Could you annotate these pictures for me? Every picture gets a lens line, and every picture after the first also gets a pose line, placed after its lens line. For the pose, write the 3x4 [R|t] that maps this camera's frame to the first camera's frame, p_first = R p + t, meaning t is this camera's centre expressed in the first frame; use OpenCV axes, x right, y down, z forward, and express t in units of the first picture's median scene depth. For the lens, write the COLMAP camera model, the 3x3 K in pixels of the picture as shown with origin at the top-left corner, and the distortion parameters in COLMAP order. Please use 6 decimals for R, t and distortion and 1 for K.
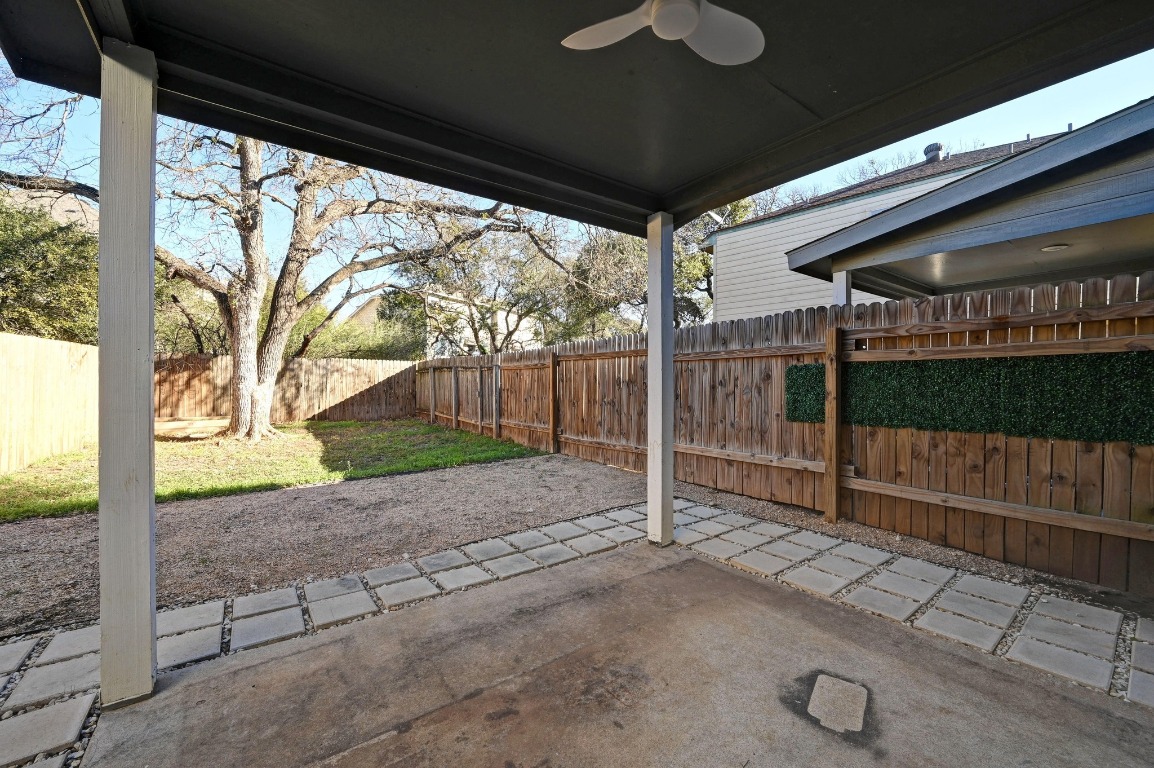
lens RADIAL K [[457.8, 0, 581.0], [0, 457.8, 384.4], [0, 0, 1]] dist [-0.000697, 0.000681]
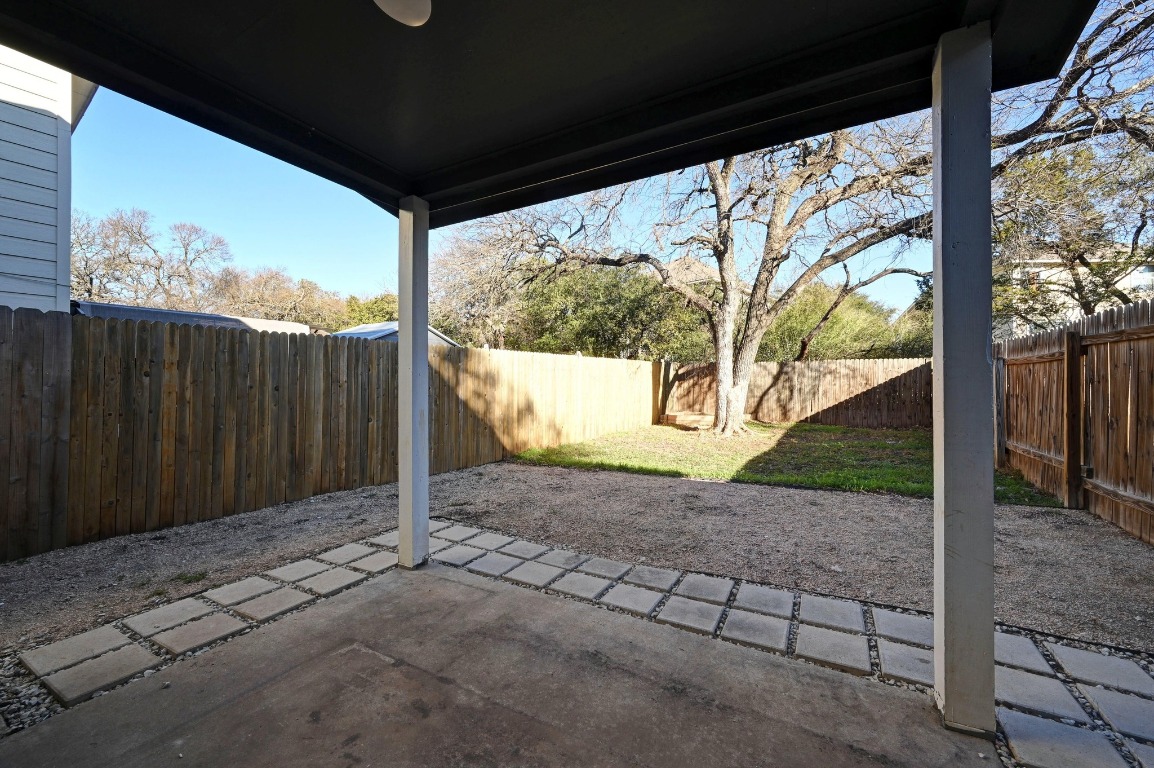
lens RADIAL K [[457.8, 0, 580.0], [0, 457.8, 383.7], [0, 0, 1]] dist [-0.000697, 0.000681]
pose [[0.410121, -0.005637, -0.912014, 0.275535], [0.000619, 0.999982, -0.005902, -0.002418], [0.912031, 0.001856, 0.410117, 0.267713]]
